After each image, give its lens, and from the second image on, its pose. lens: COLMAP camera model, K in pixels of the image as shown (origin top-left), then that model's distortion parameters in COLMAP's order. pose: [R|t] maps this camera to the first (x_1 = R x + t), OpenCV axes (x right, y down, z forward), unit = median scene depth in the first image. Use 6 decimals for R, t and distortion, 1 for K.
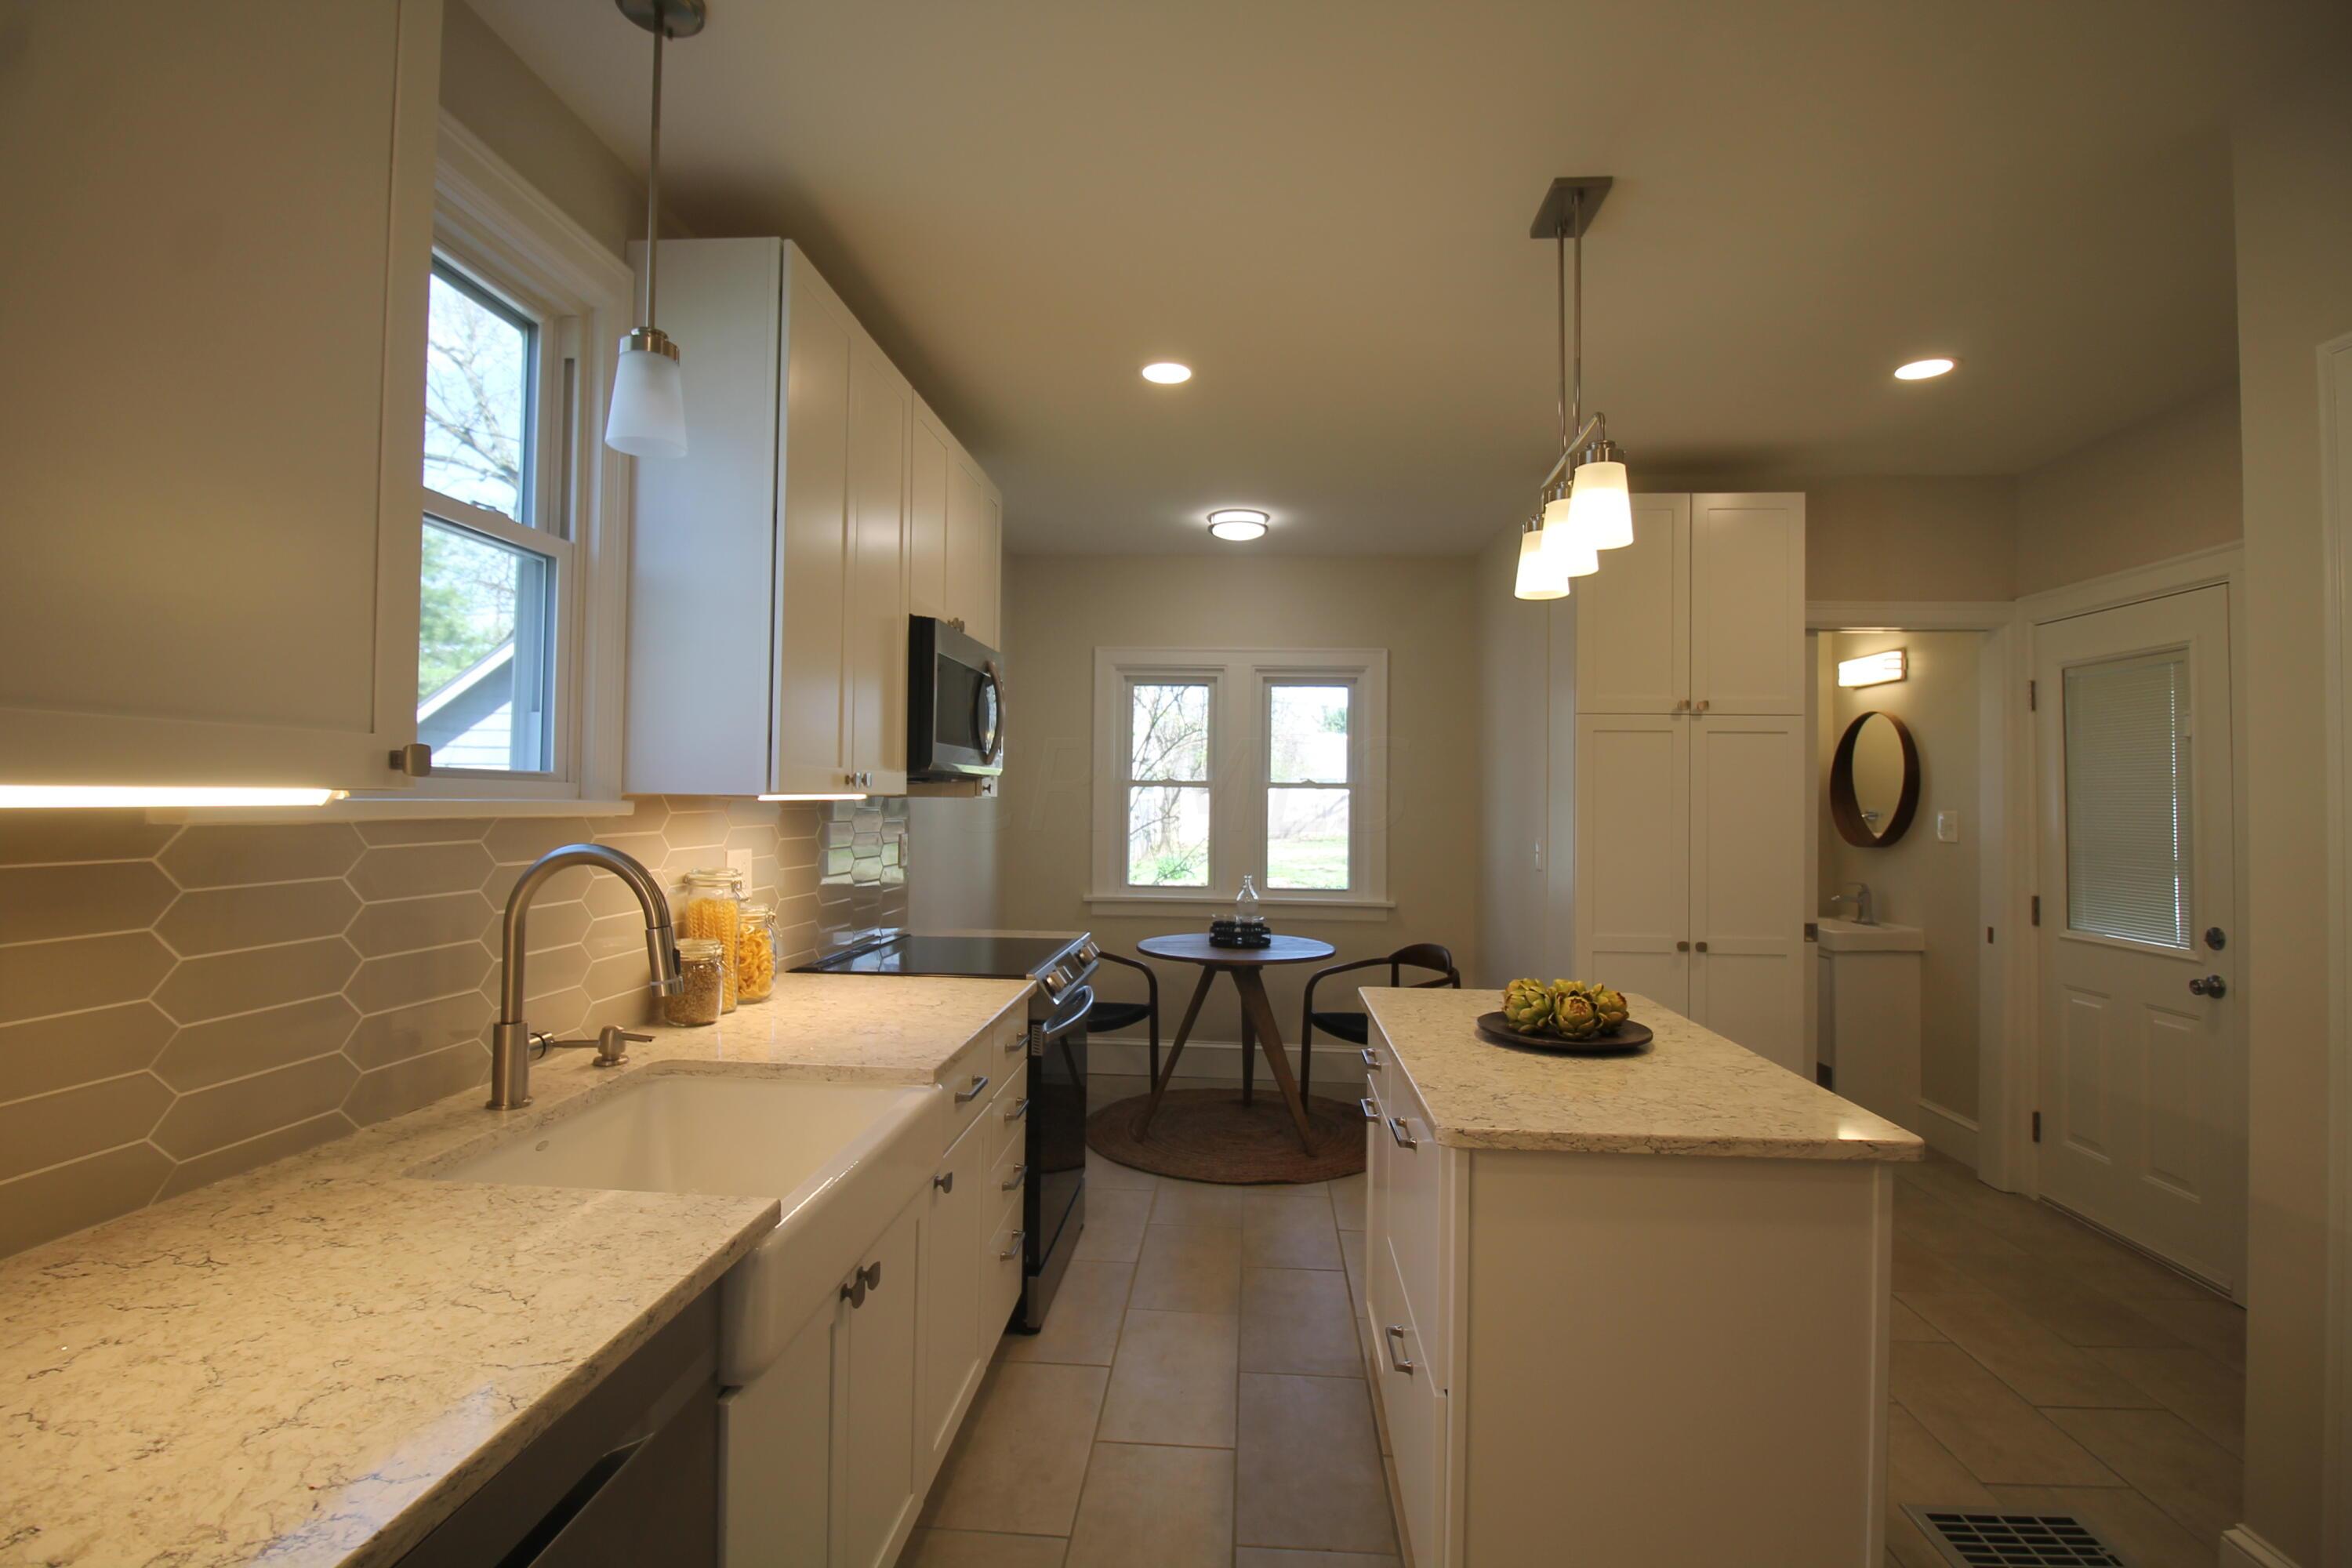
lens RADIAL K [[1089.0, 0, 1164.8], [0, 1089.0, 782.3], [0, 0, 1]] dist [-0.017334, -0.000177]
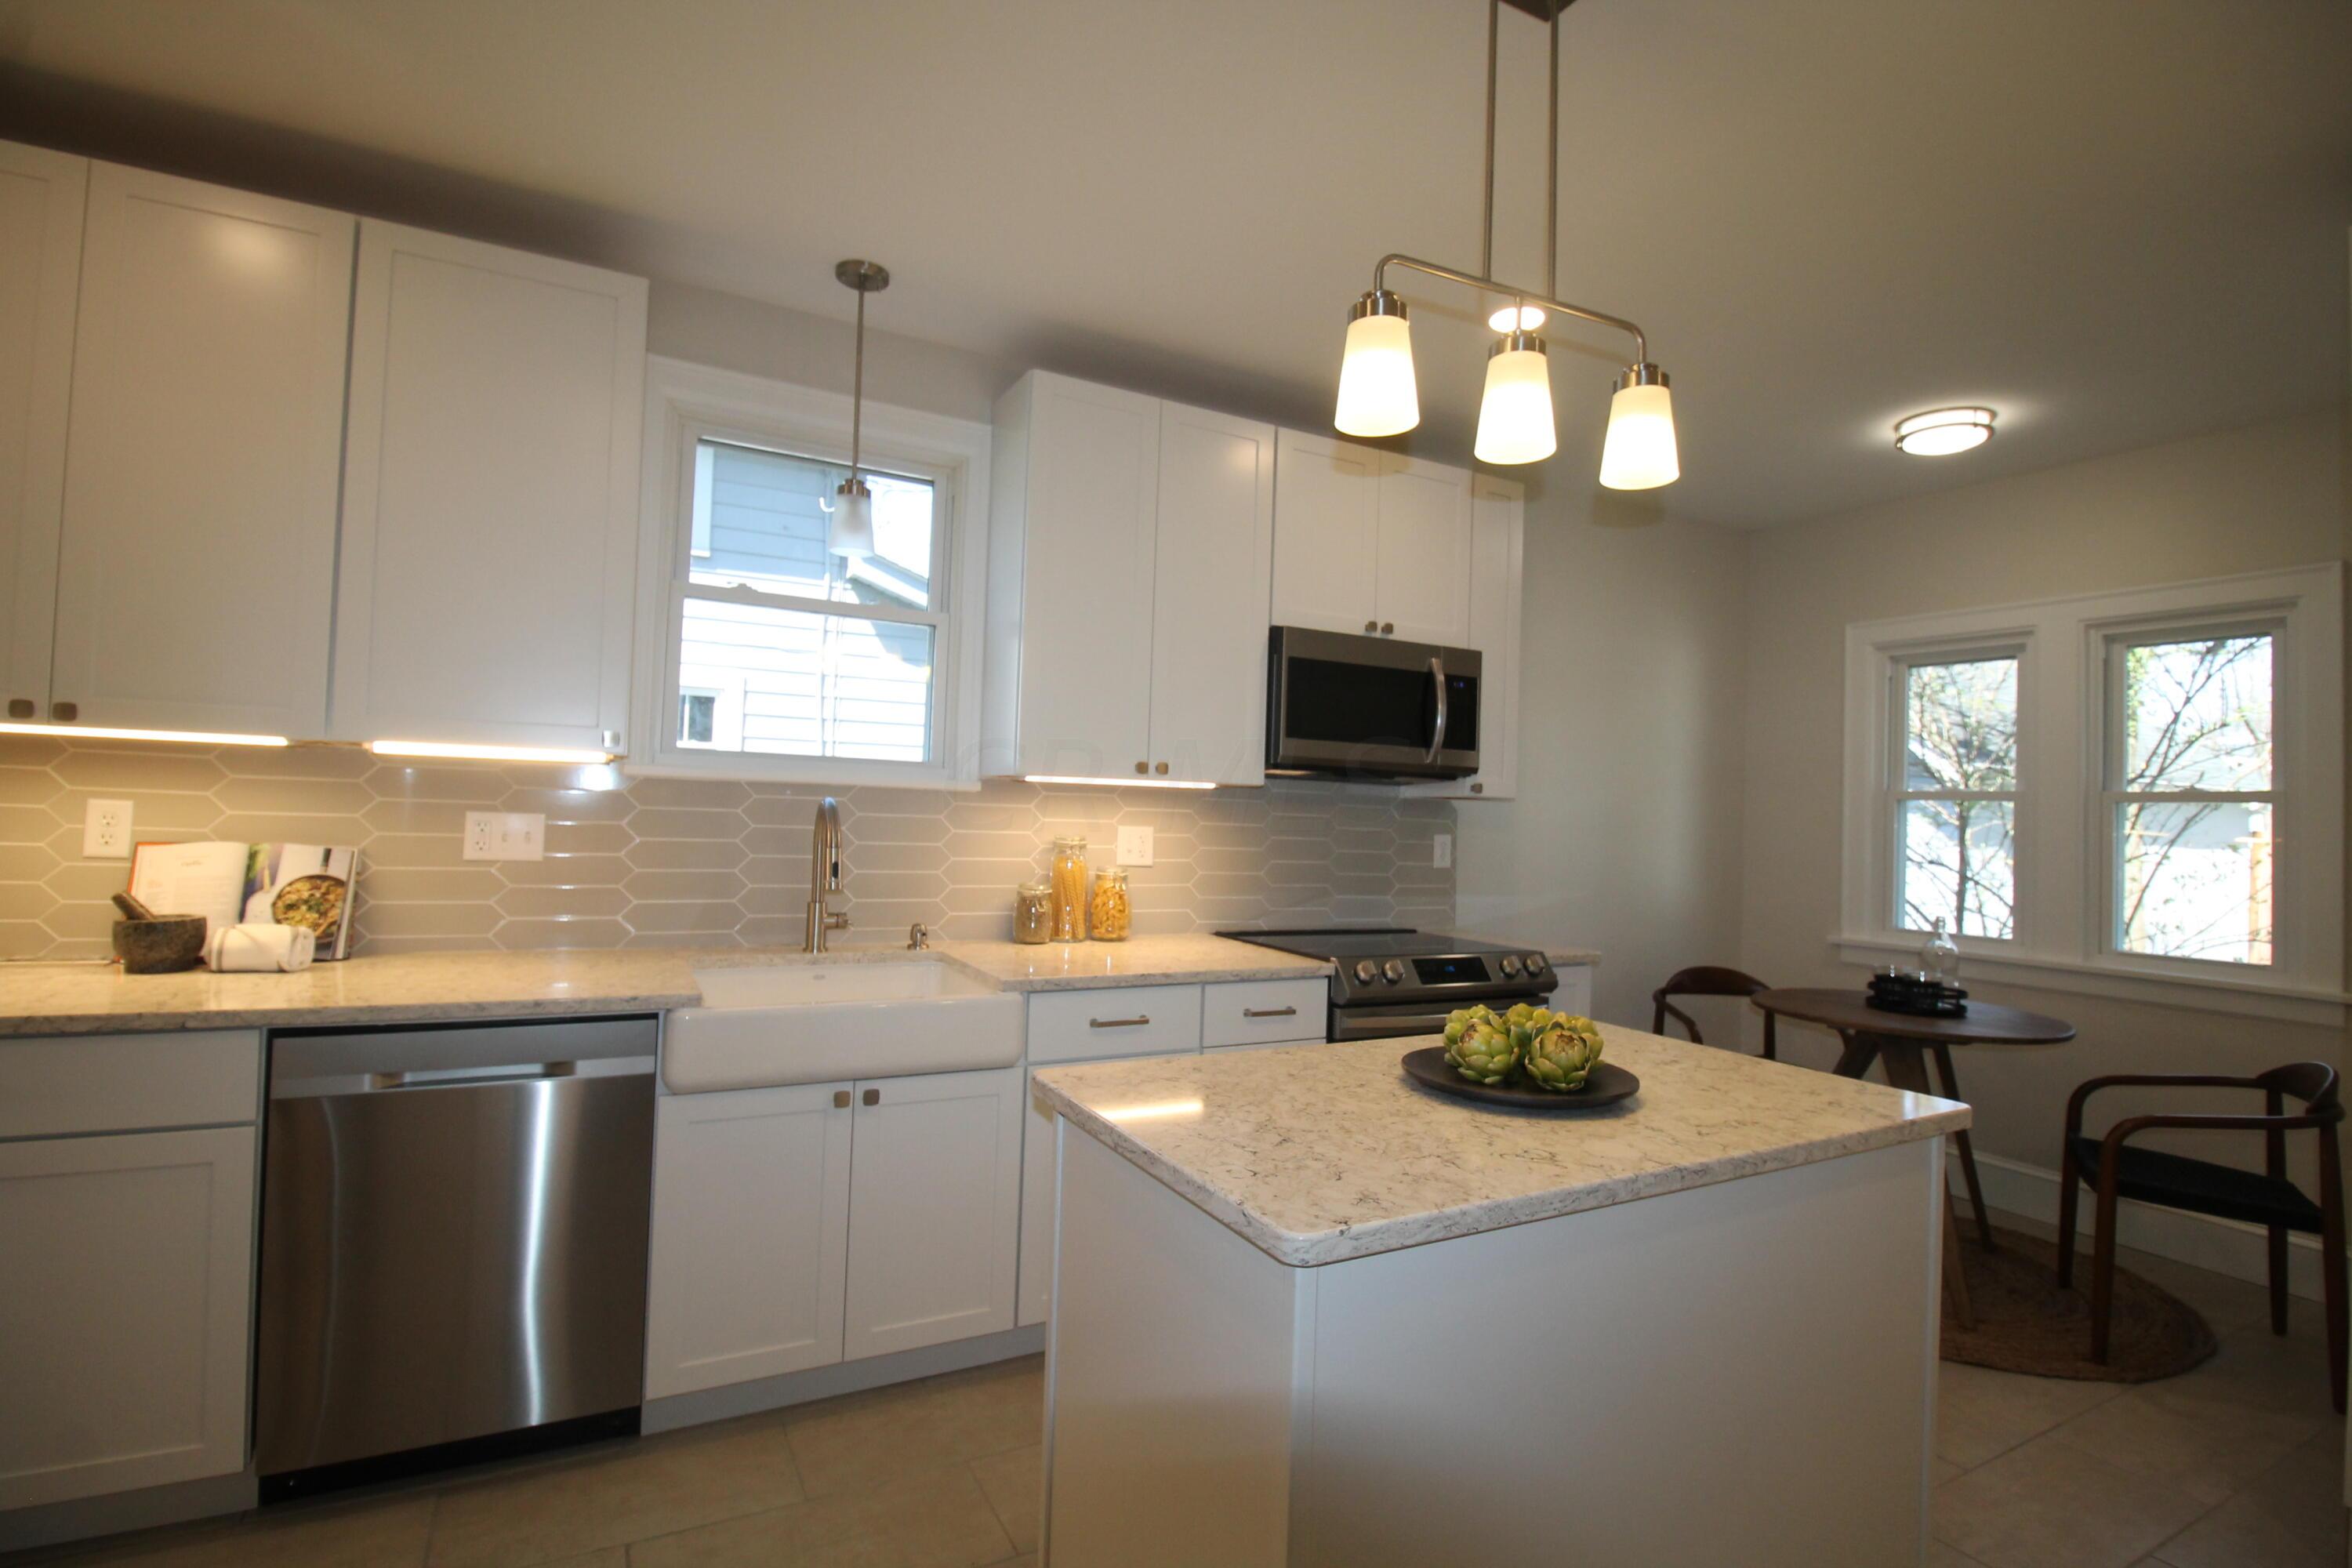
lens RADIAL K [[1089.0, 0, 1164.8], [0, 1089.0, 782.3], [0, 0, 1]] dist [-0.017334, -0.000177]
pose [[0.539694, -0.016833, -0.841693, 0.338355], [-0.014315, 0.999472, -0.029168, 0.021822], [0.841739, 0.027791, 0.539168, 0.157601]]
